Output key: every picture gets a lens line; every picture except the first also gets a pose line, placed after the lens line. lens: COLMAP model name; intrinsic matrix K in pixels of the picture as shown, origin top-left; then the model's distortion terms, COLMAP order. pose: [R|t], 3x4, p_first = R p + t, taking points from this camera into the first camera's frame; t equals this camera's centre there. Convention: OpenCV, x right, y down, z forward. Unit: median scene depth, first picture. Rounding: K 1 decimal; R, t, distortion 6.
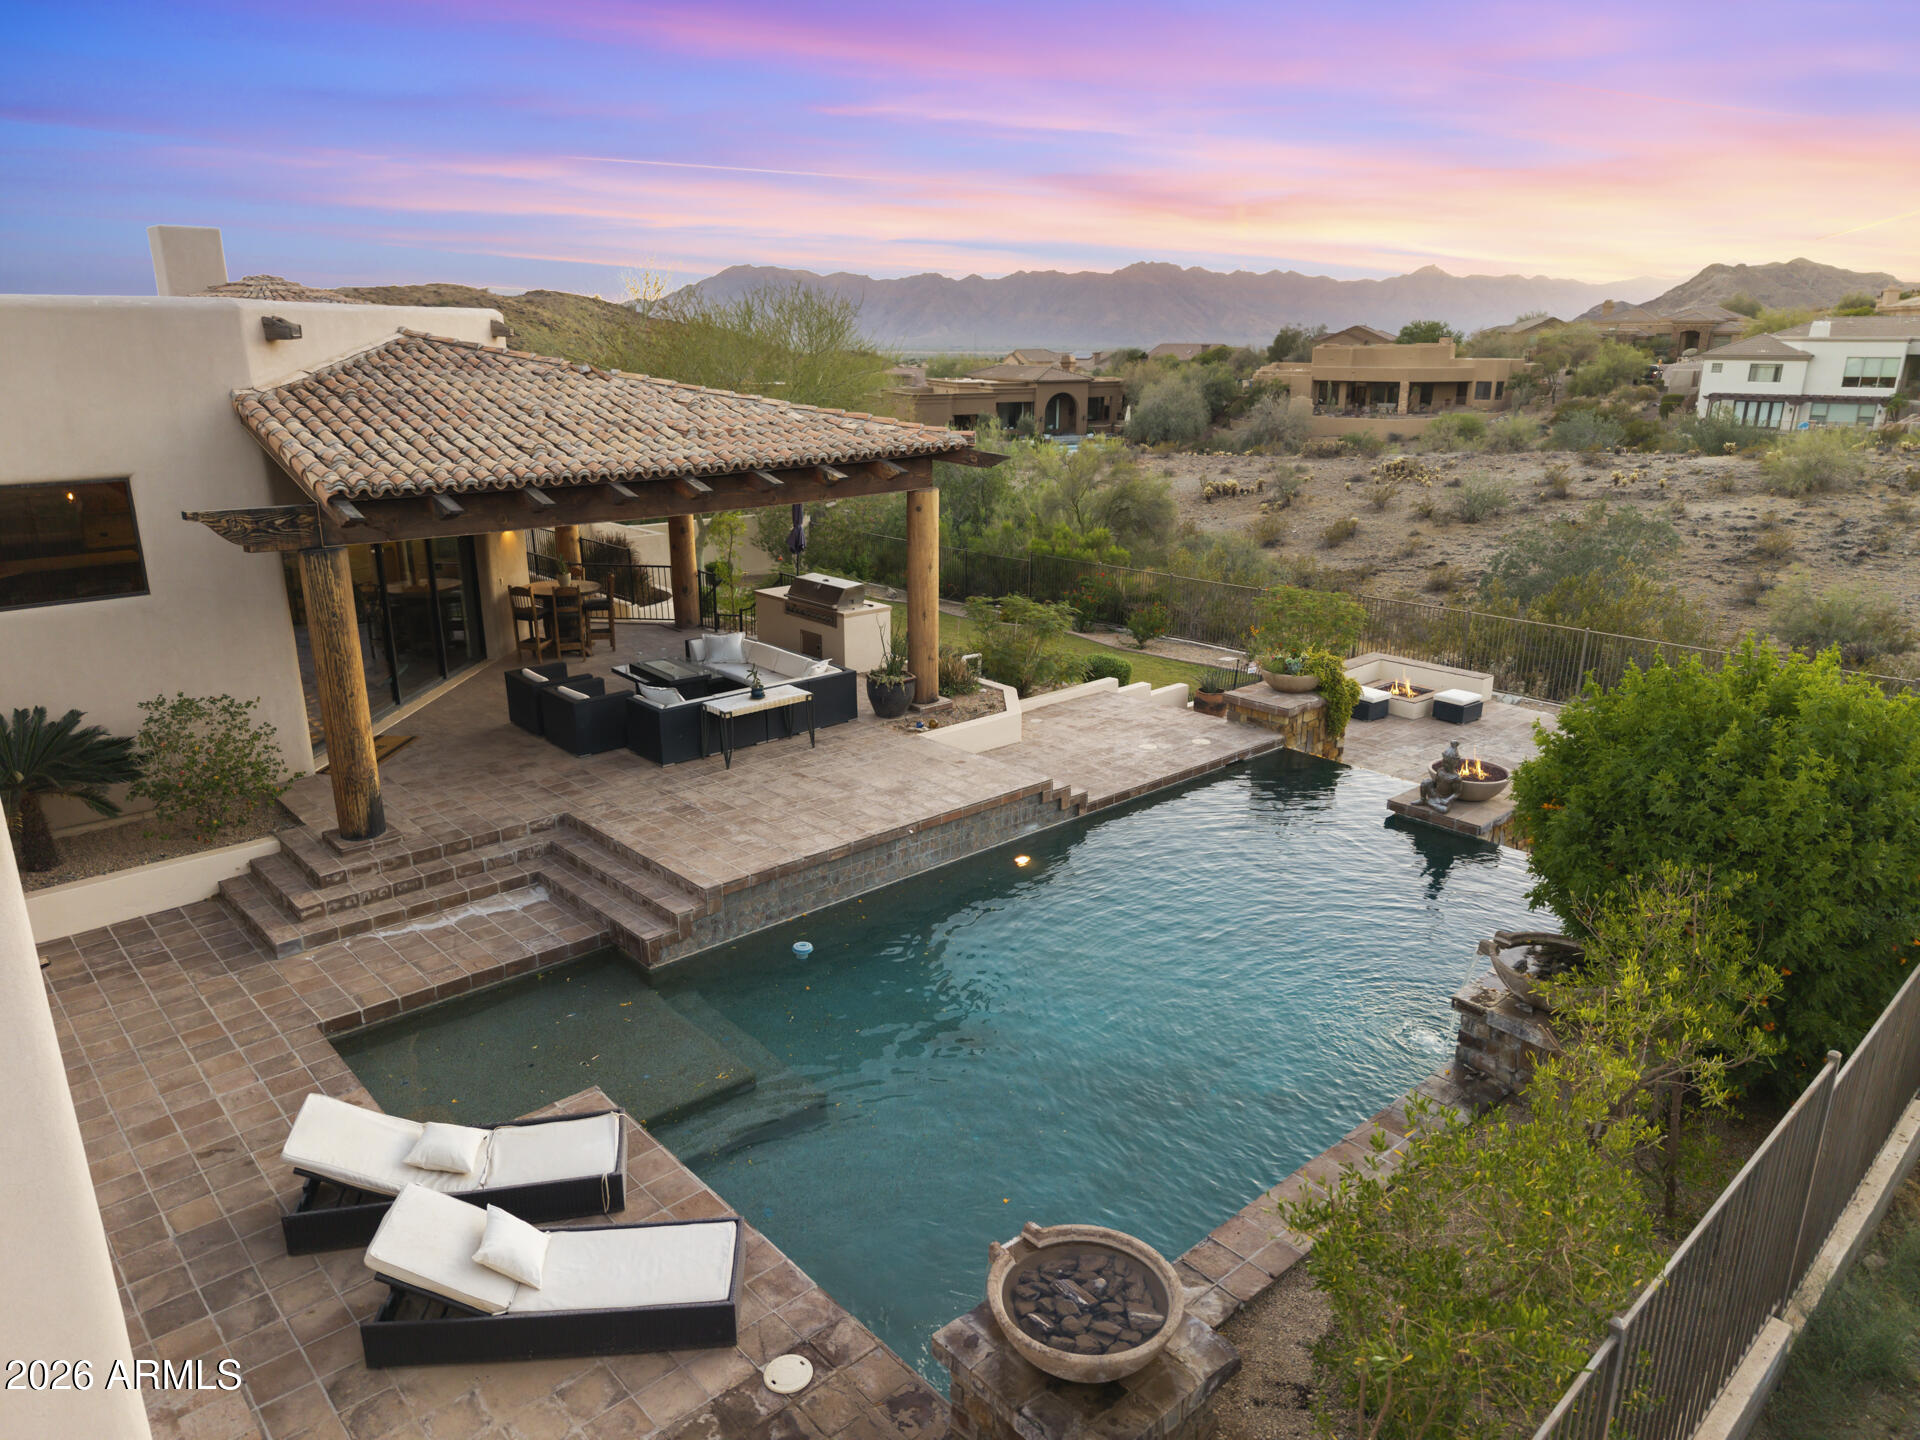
lens RADIAL K [[1273.8, 0, 972.8], [0, 1273.8, 718.1], [0, 0, 1]] dist [0.000621, -0.000785]
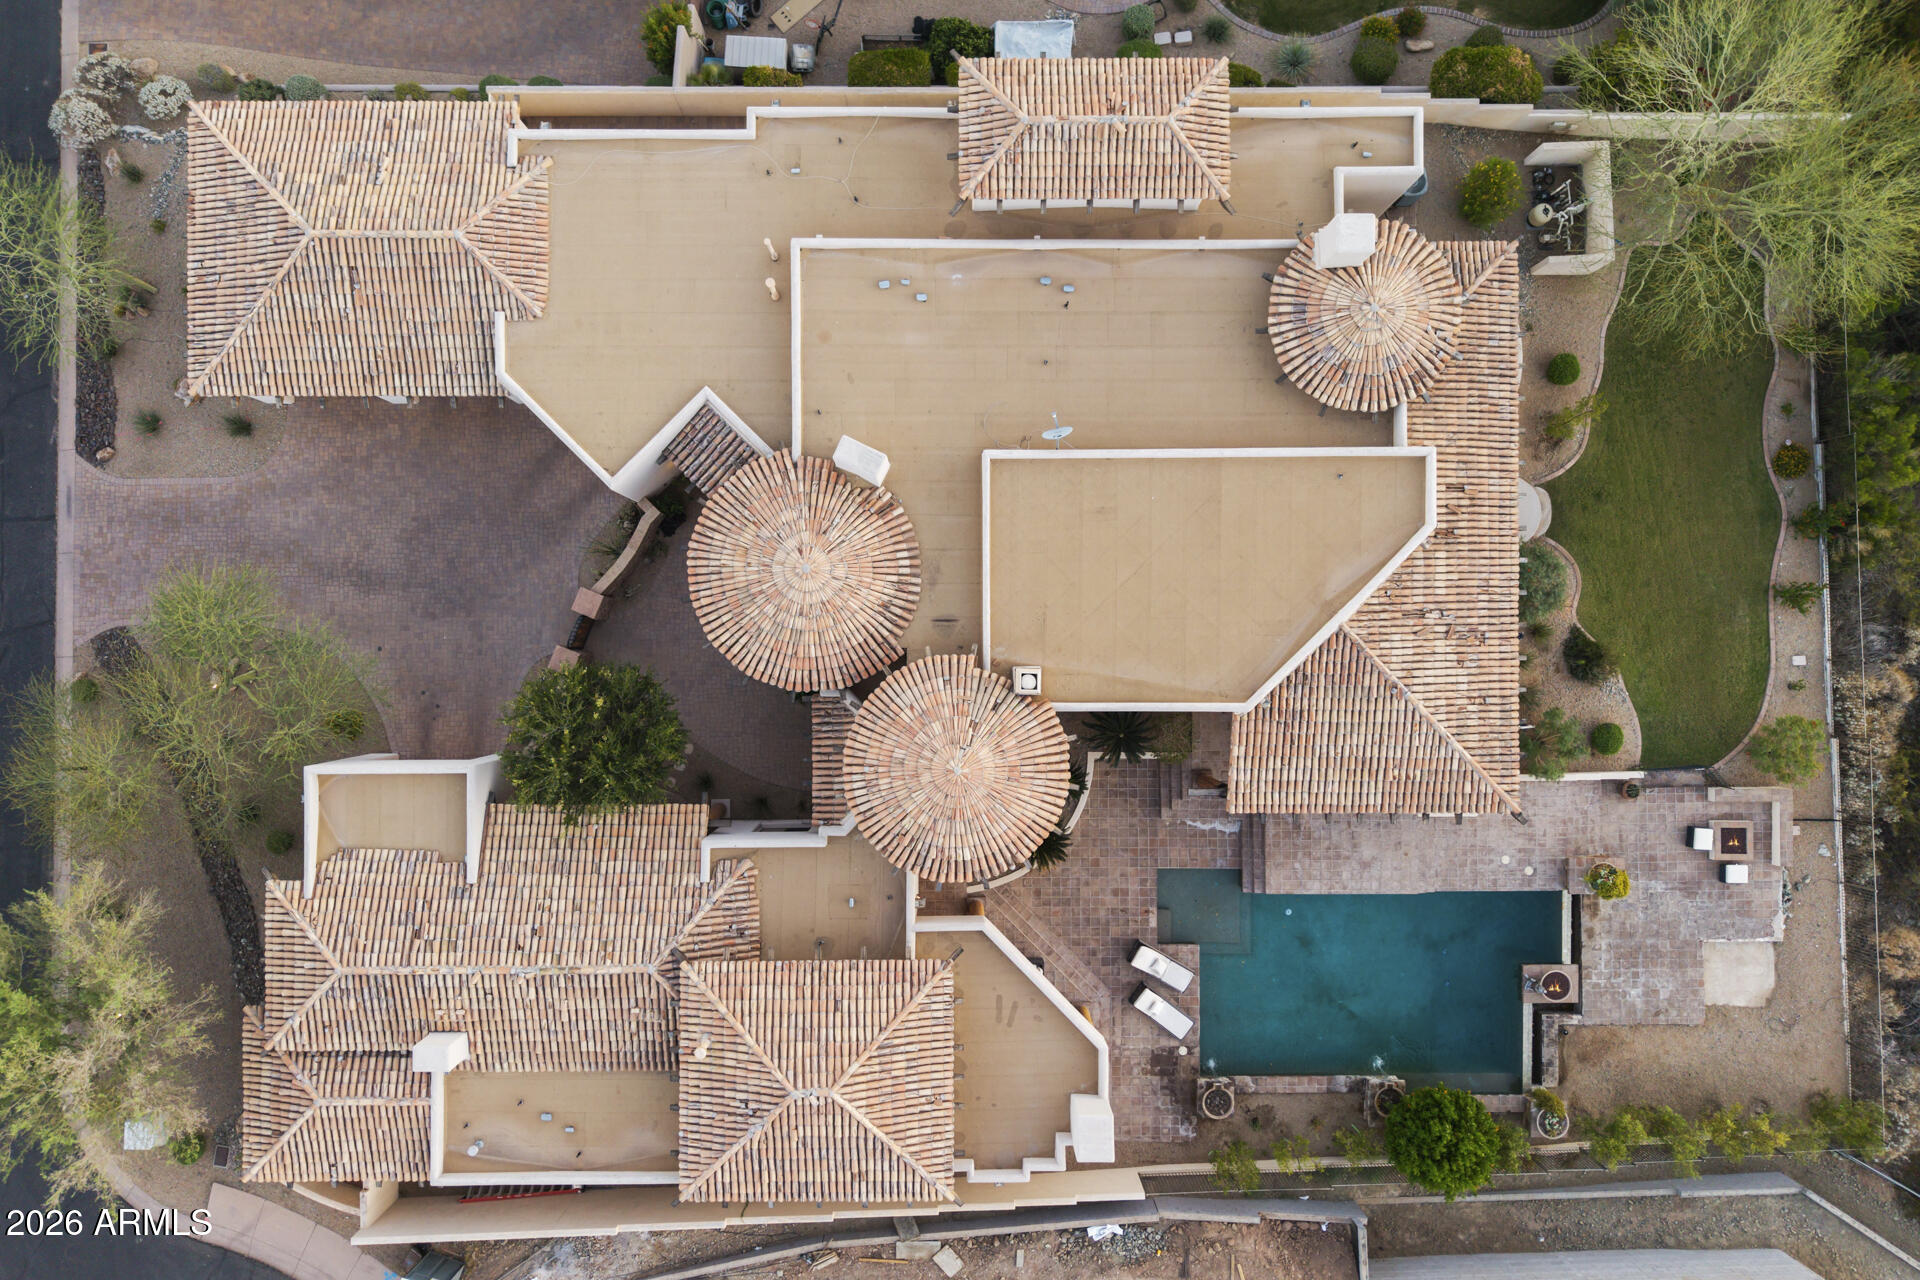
lens RADIAL K [[1301.0, 0, 960.0], [0, 1301.0, 640.0], [0, 0, 1]] dist [0.002434, -0.000455]
pose [[0.733544, 0.679550, -0.011178, -1.151071], [-0.209862, 0.242118, 0.947279, -2.920025], [0.646430, -0.692525, 0.320216, -0.124882]]
